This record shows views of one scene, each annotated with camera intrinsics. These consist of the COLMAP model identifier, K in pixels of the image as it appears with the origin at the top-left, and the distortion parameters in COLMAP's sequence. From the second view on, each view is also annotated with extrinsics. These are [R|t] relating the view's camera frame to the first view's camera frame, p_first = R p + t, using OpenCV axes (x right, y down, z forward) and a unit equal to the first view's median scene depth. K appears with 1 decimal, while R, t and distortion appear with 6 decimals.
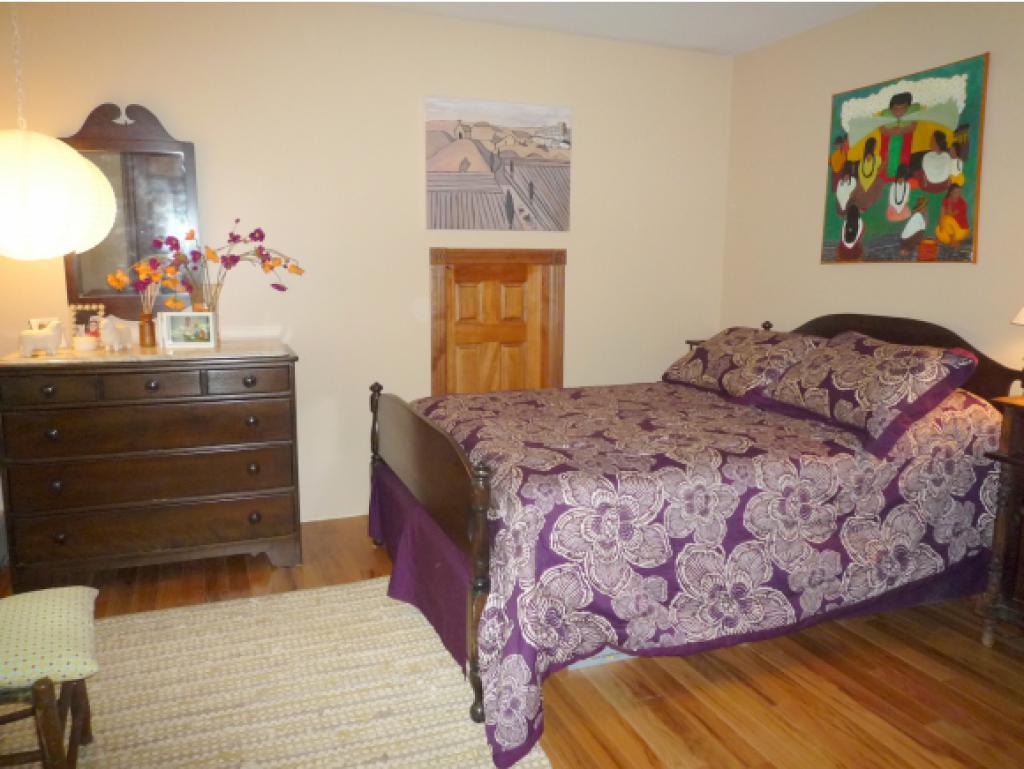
lens RADIAL K [[762.5, 0, 509.1], [0, 762.5, 390.0], [0, 0, 1]] dist [-0.005871, -0.034566]
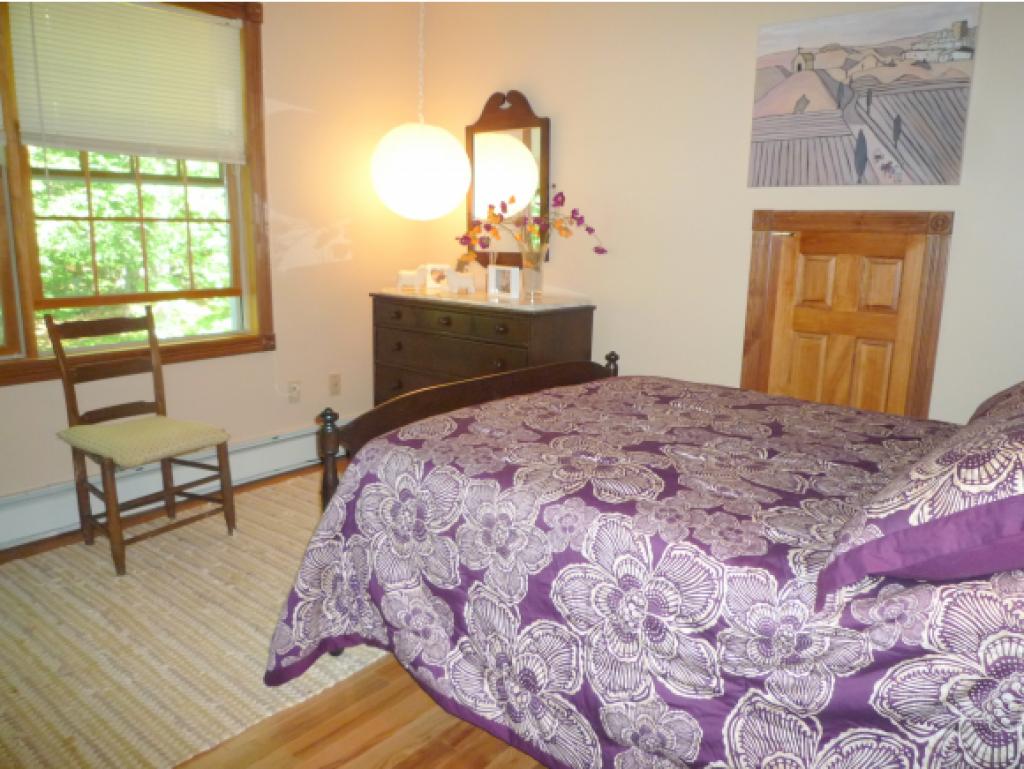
lens RADIAL K [[762.5, 0, 510.7], [0, 762.5, 381.5], [0, 0, 1]] dist [-0.005871, -0.034566]
pose [[0.487600, 0.178152, -0.854698, 0.522600], [-0.162737, 0.980349, 0.111502, -0.052547], [0.857766, 0.084723, 0.507010, 0.369857]]
